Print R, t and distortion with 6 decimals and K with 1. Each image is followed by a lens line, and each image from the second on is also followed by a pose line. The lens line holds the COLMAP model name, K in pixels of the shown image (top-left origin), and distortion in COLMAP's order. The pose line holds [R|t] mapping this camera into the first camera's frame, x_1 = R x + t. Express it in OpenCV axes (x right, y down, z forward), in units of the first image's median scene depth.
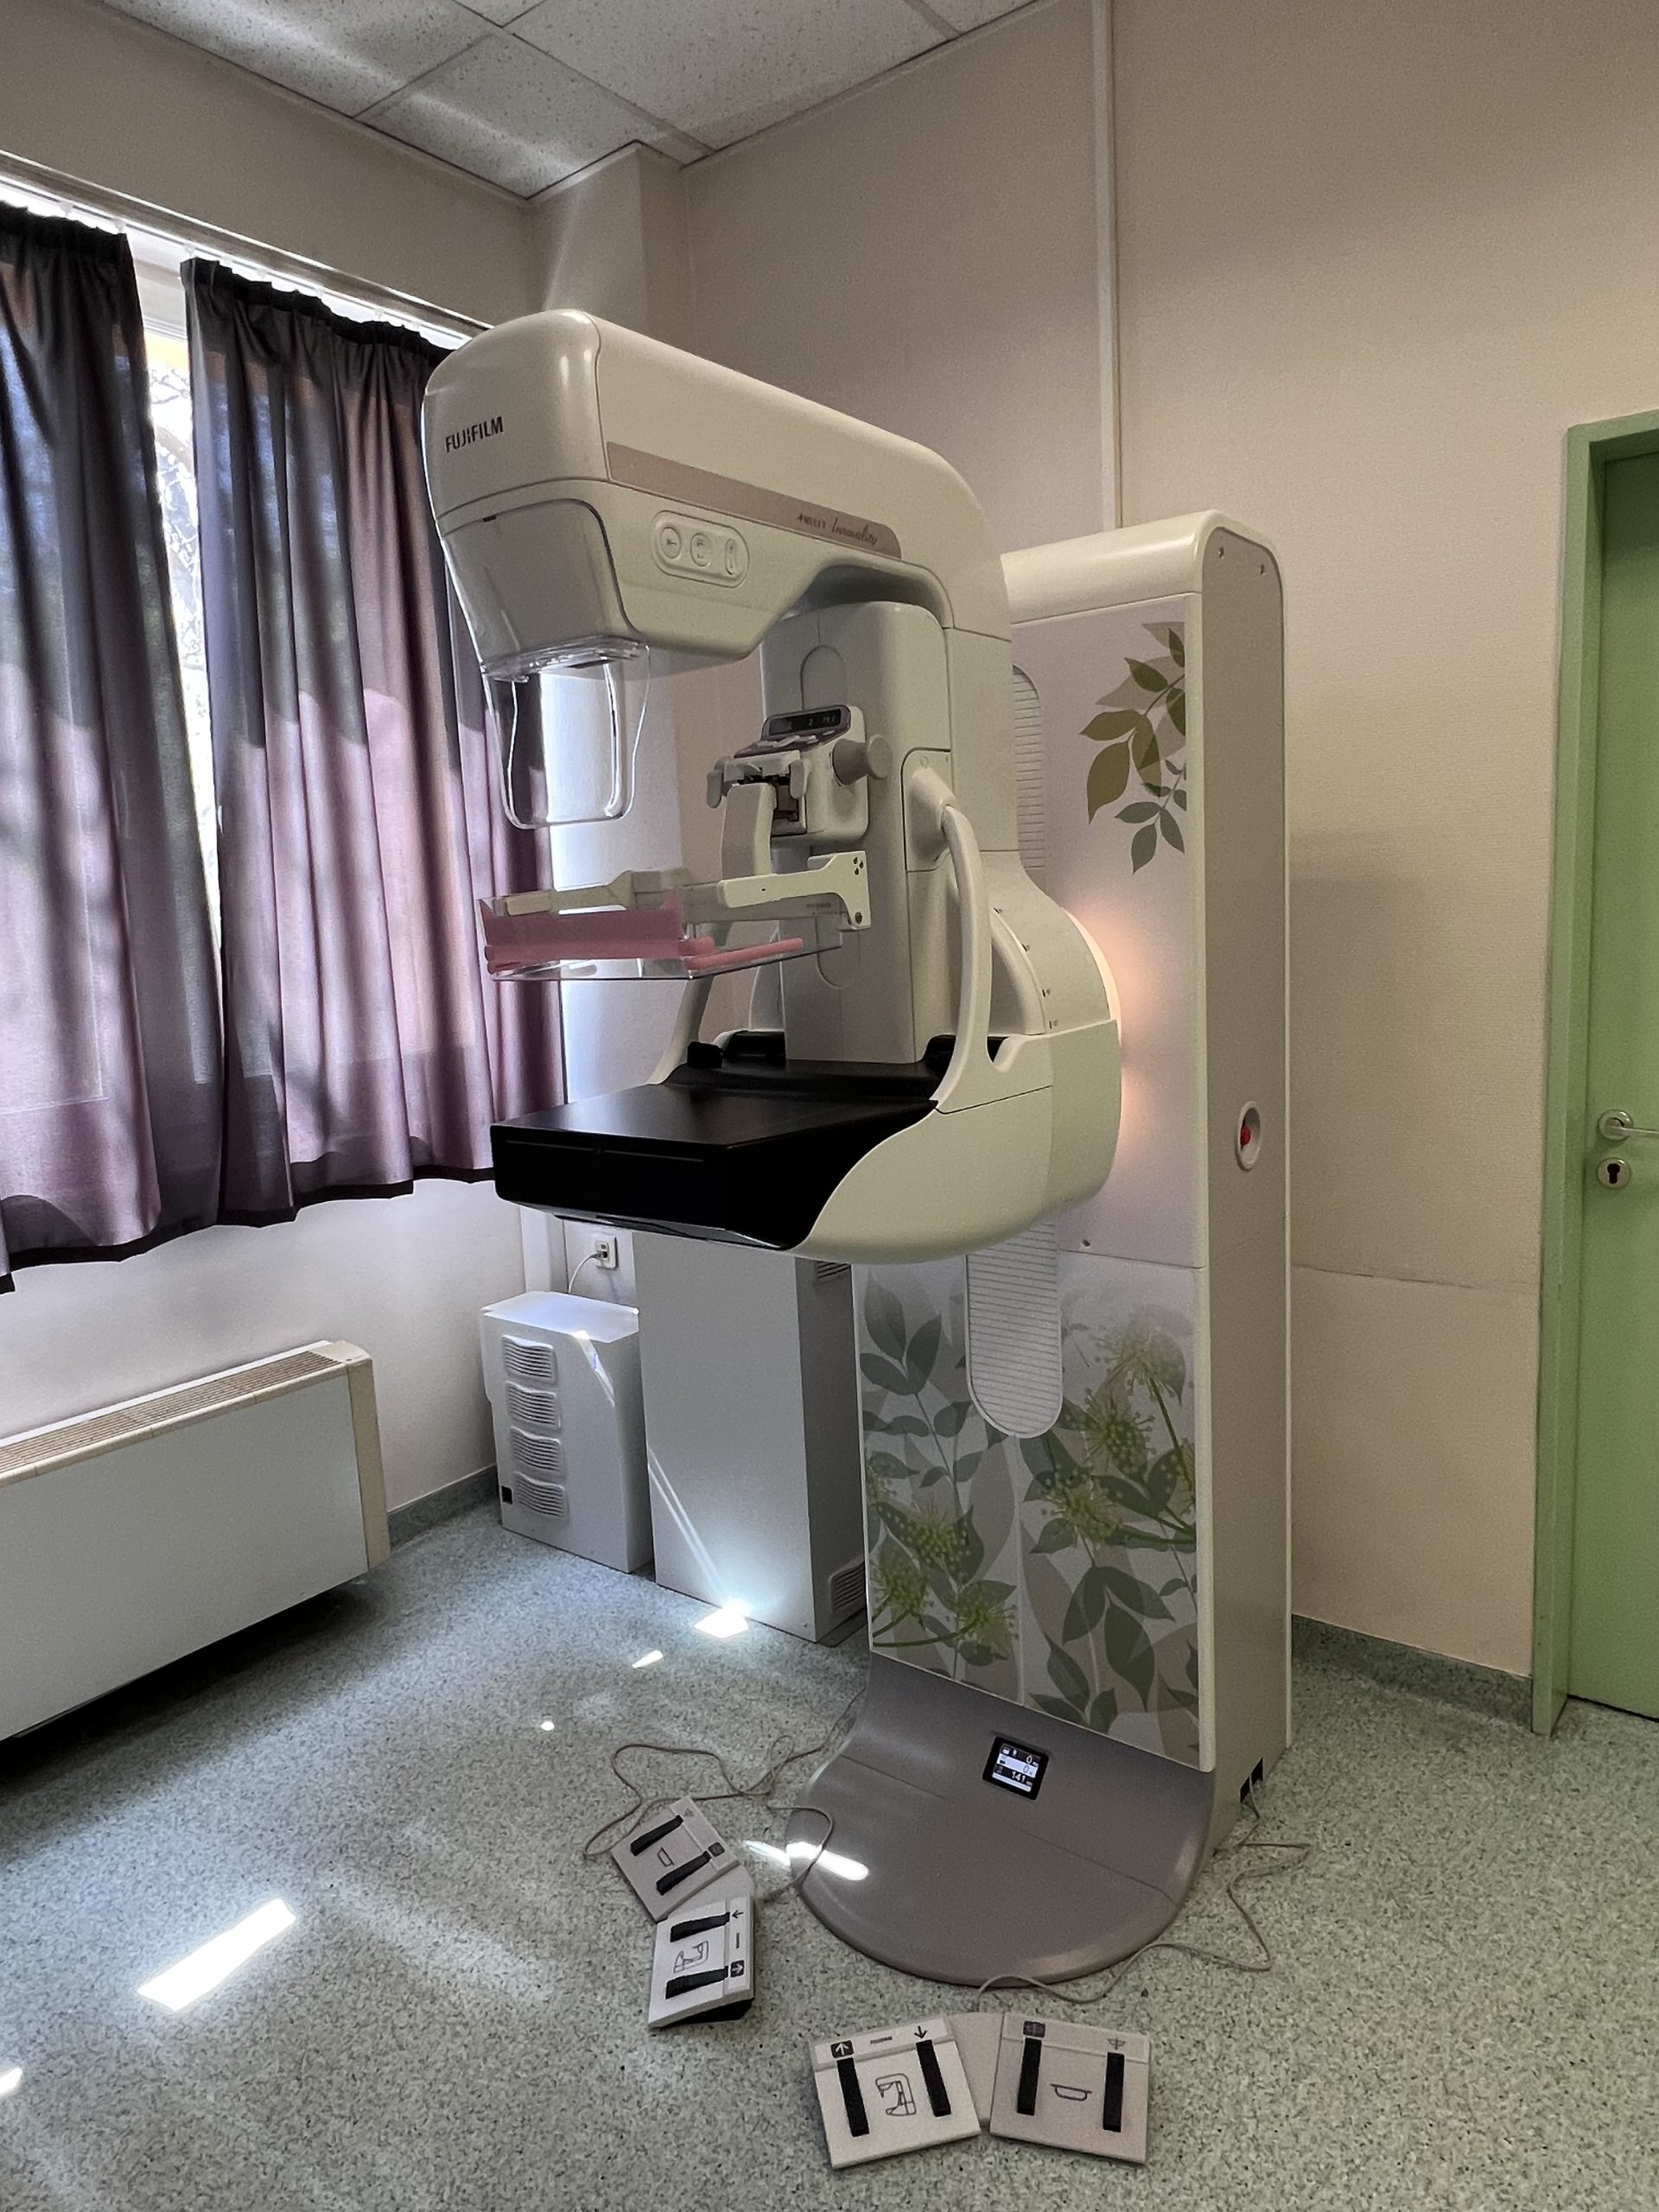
lens RADIAL K [[1364.4, 0, 825.8], [0, 1364.4, 1085.8], [0, 0, 1]] dist [-0.020923, 0.000696]
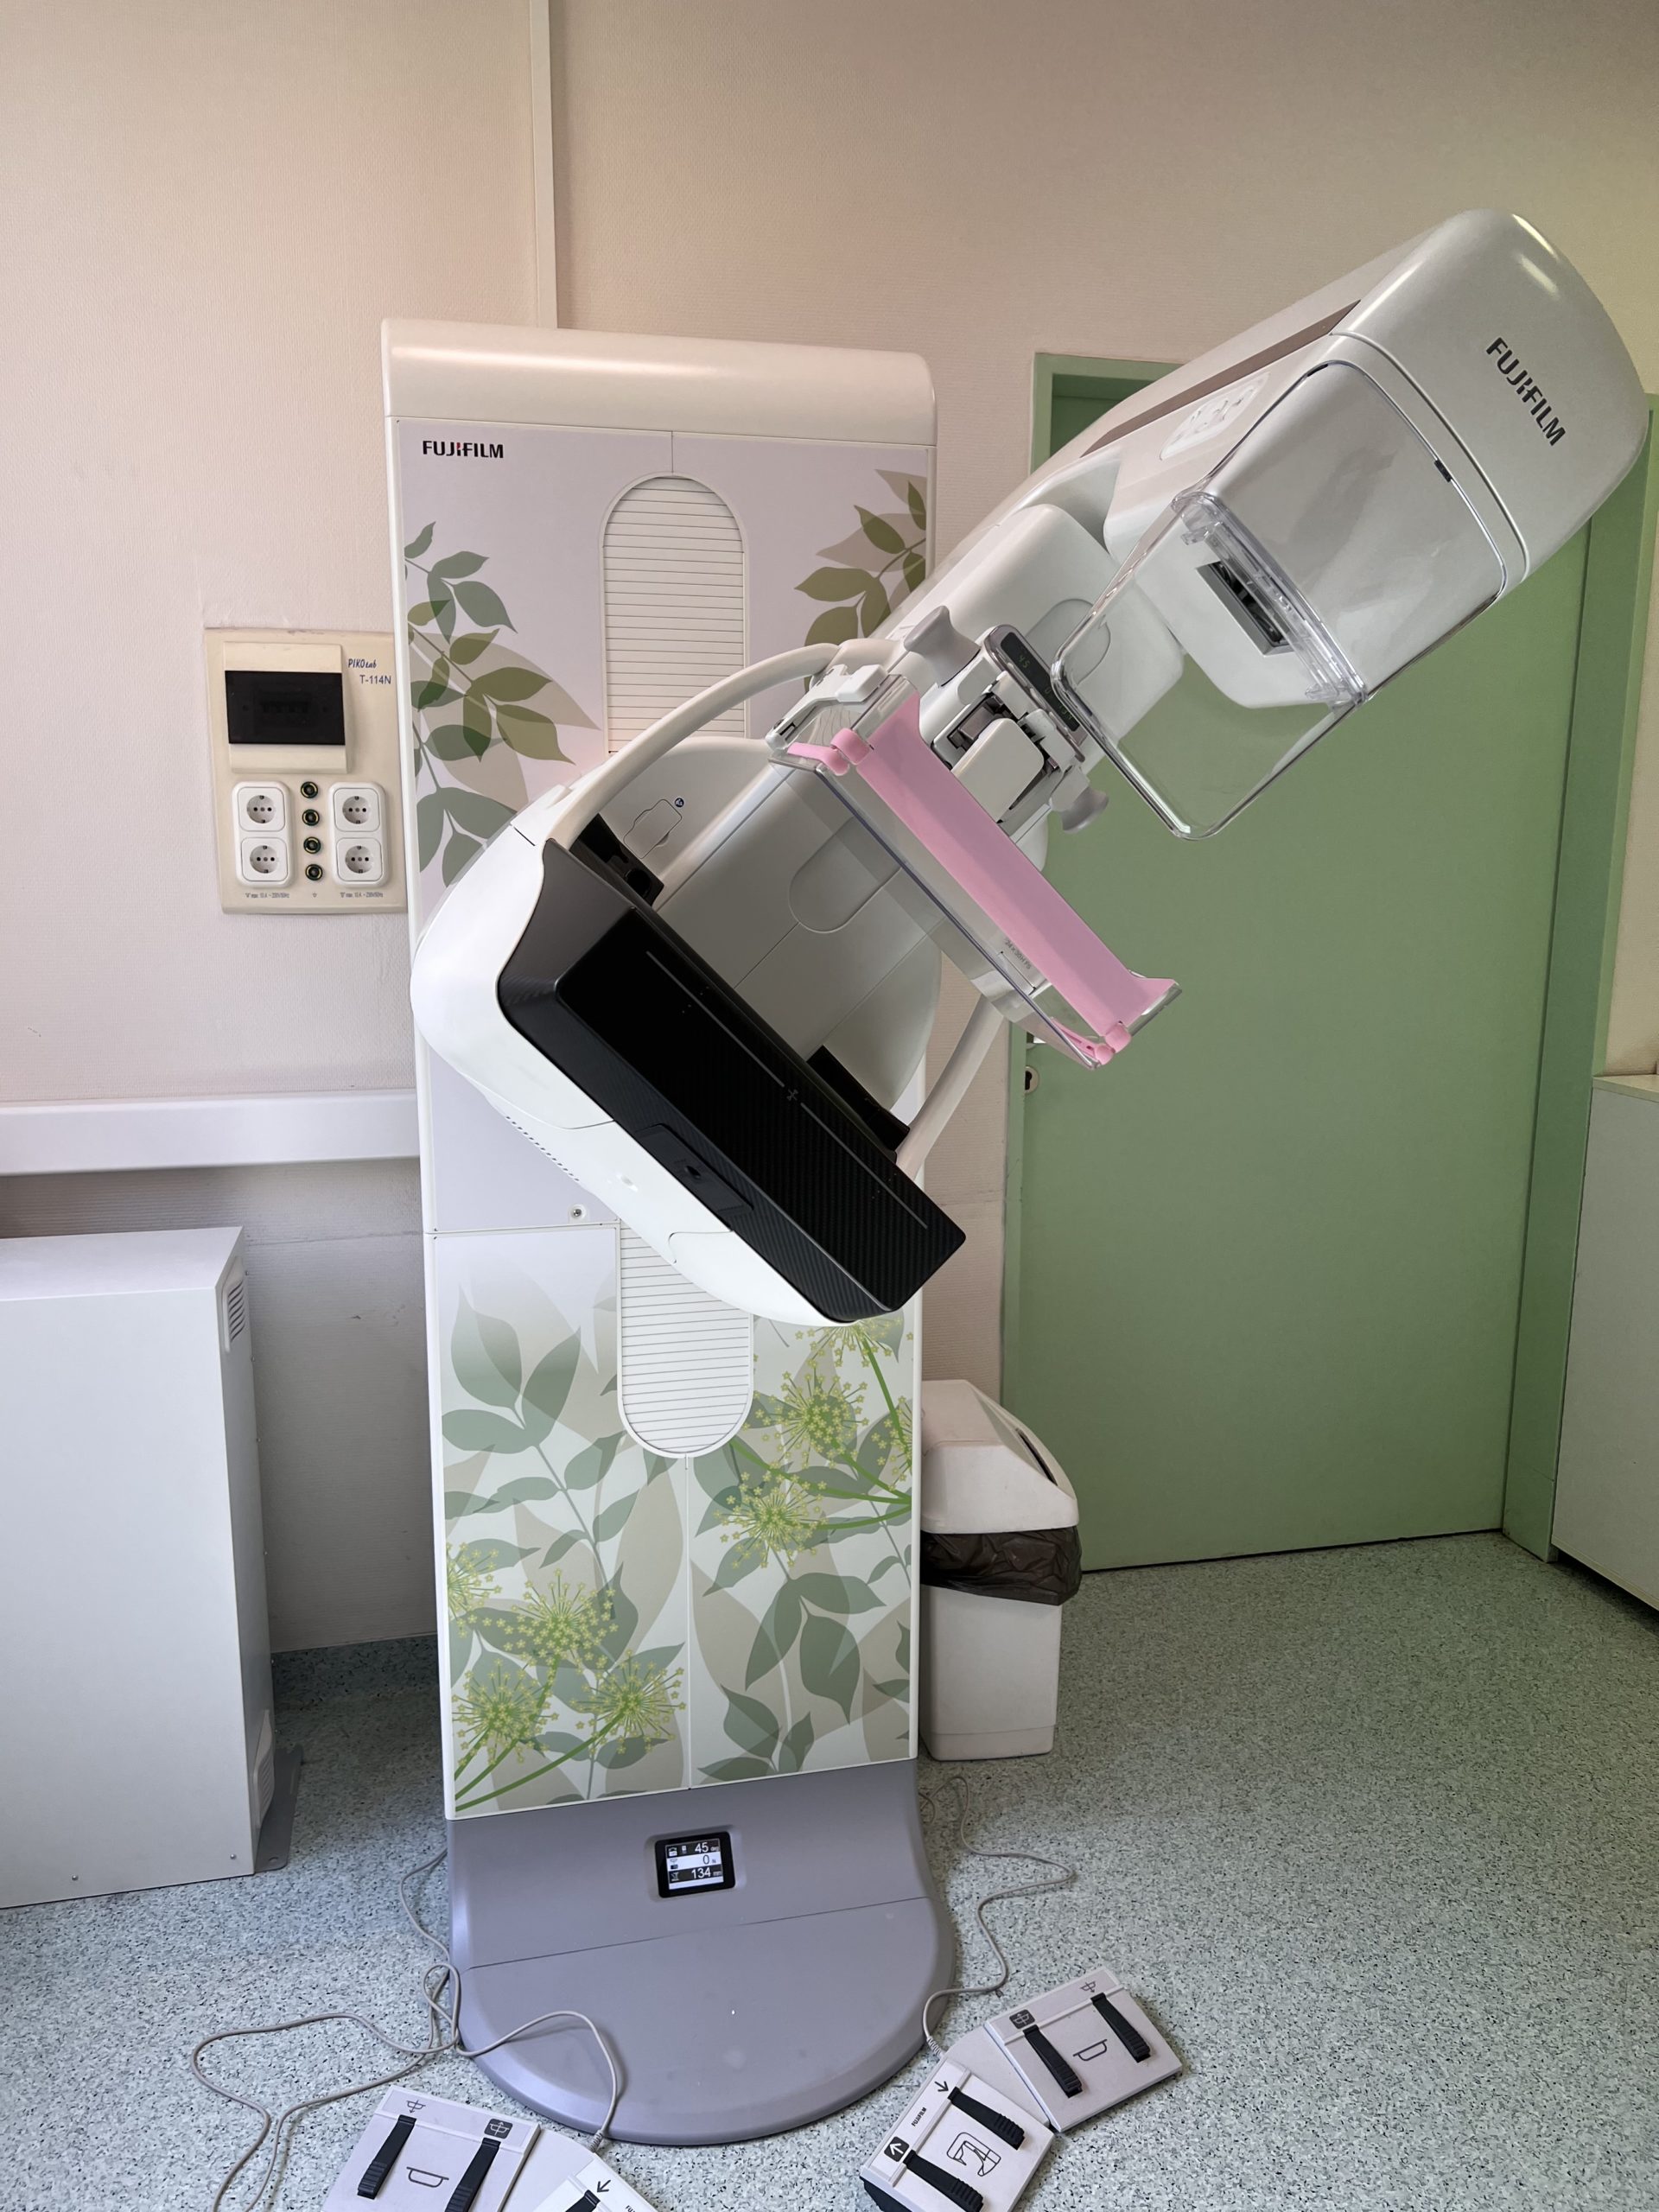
lens RADIAL K [[1650.4, 0, 841.5], [0, 1650.4, 1113.1], [0, 0, 1]] dist [0.019461, -0.044403]
pose [[0.629150, -0.096628, 0.771255, -0.546002], [0.074450, 0.995172, 0.063950, -0.001507], [-0.773711, 0.017186, 0.633306, 0.309660]]
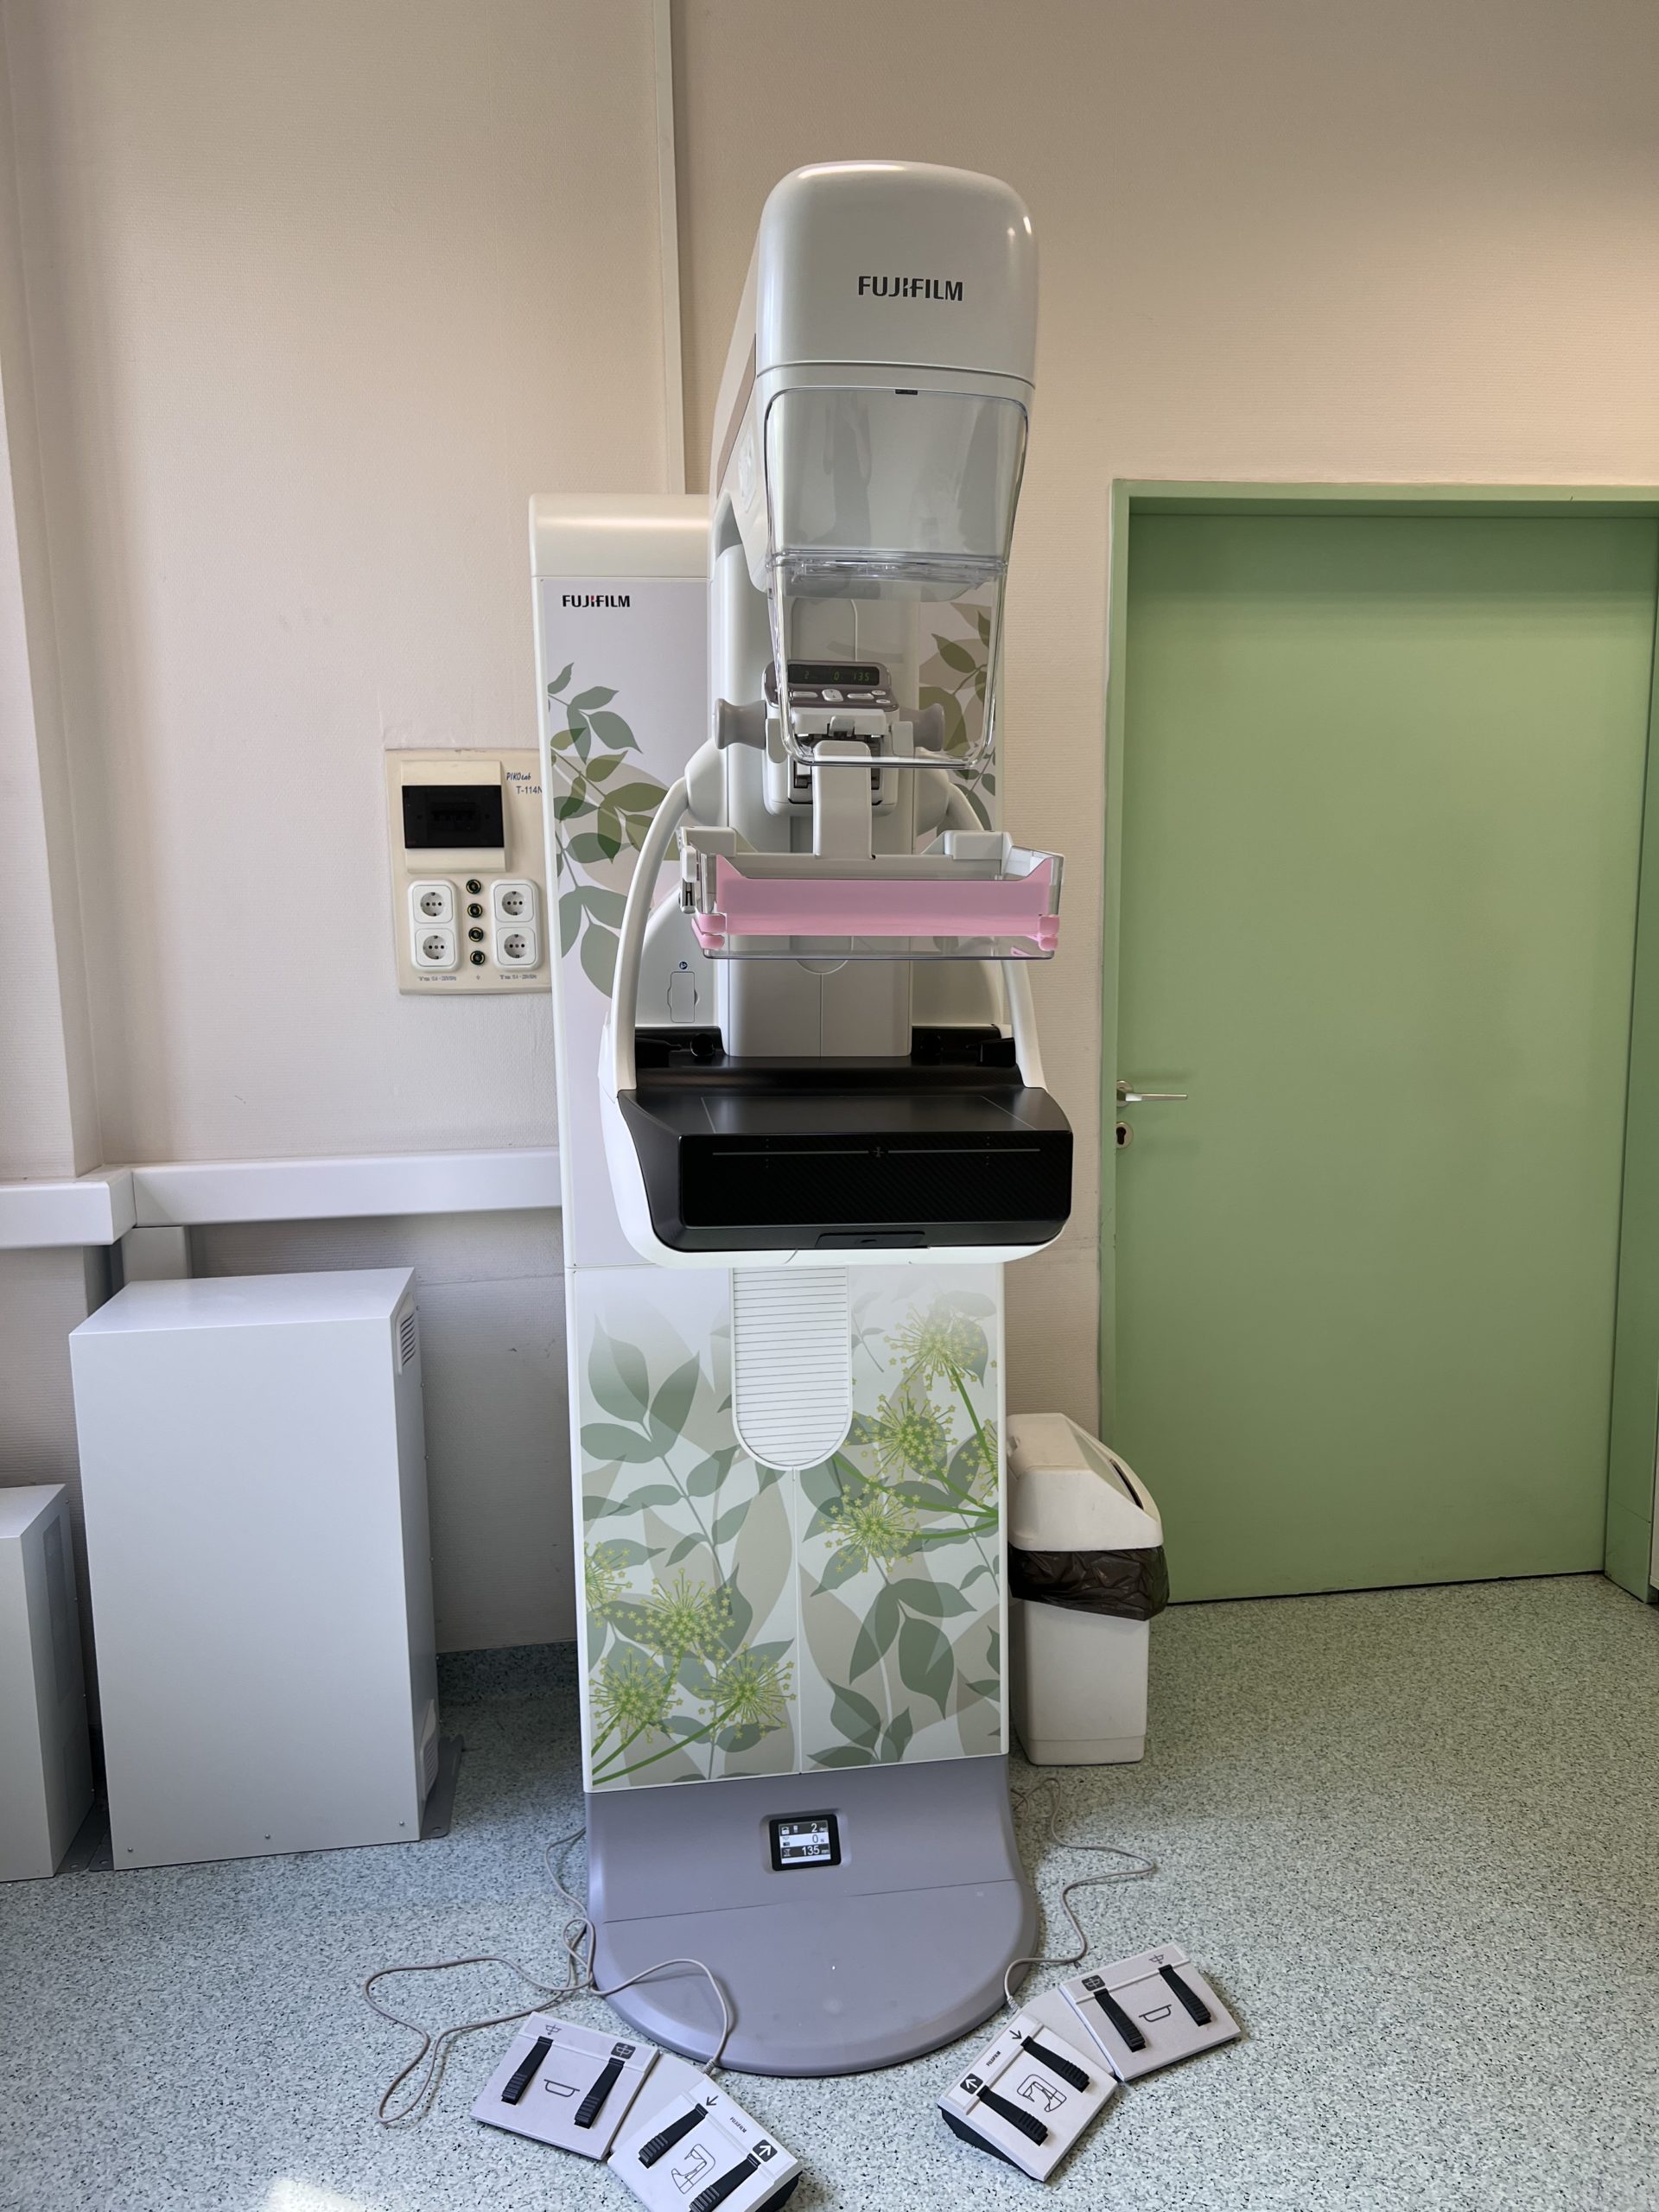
lens RADIAL K [[1650.4, 0, 838.5], [0, 1650.4, 1111.8], [0, 0, 1]] dist [0.019461, -0.044403]
pose [[0.703409, -0.070029, 0.707327, -0.610853], [0.085950, 0.996213, 0.013156, 0.007348], [-0.705570, 0.051541, 0.706764, 0.190883]]
